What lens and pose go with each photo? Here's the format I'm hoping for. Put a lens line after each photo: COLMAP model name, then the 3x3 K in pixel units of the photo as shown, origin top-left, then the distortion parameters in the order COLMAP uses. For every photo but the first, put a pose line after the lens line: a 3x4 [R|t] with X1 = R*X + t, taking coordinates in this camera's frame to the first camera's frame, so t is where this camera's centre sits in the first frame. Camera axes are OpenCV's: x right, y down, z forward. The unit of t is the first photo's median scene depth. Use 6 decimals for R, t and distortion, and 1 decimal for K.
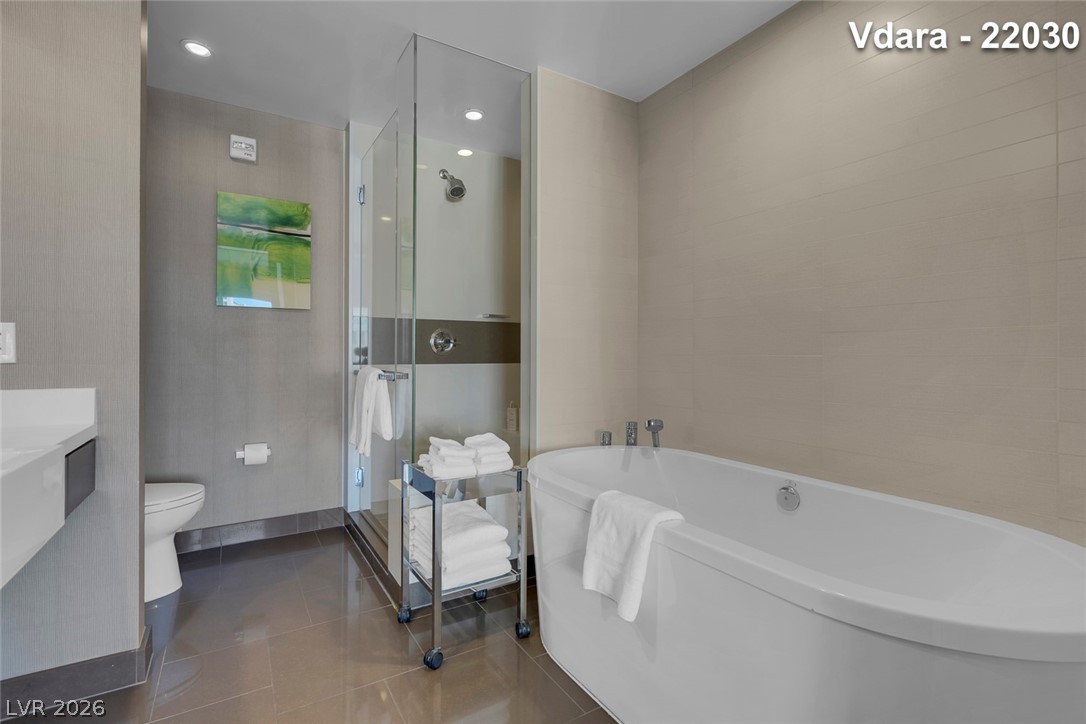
lens RADIAL K [[490.8, 0, 541.4], [0, 490.8, 352.4], [0, 0, 1]] dist [-0.000493, 0.000443]
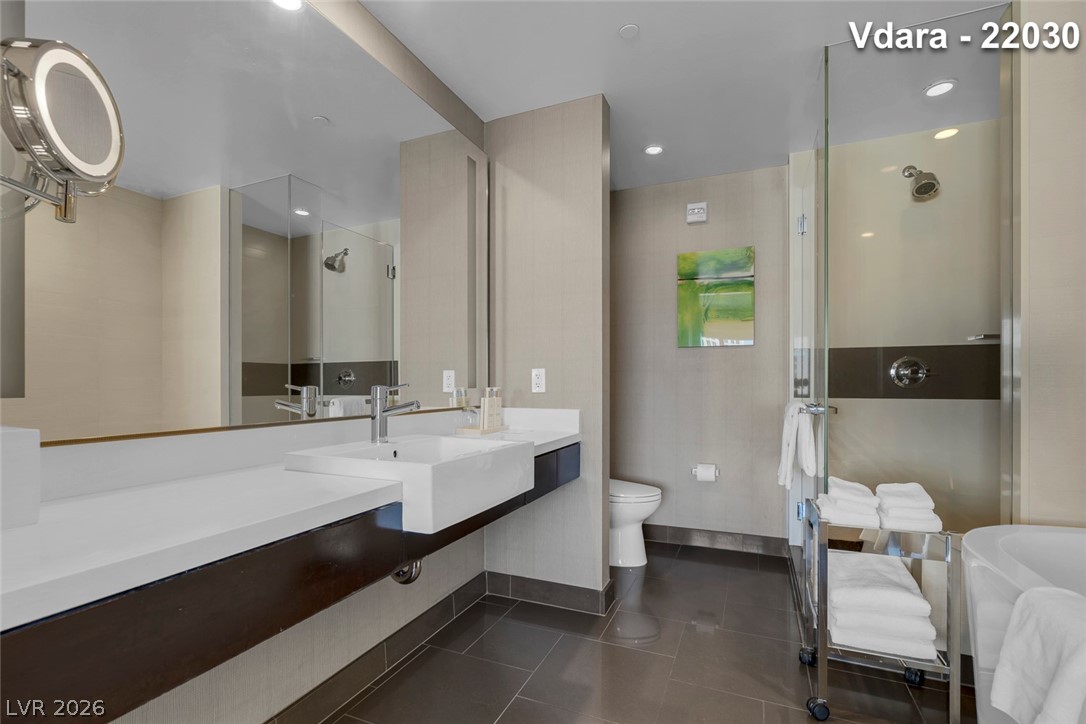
lens RADIAL K [[488.5, 0, 545.3], [0, 488.5, 384.0], [0, 0, 1]] dist [-0.000353, 0.000069]
pose [[0.593444, -0.003084, -0.804869, 0.150787], [0.002191, 0.999995, -0.002216, -0.001712], [0.804872, -0.000448, 0.593448, 0.010605]]
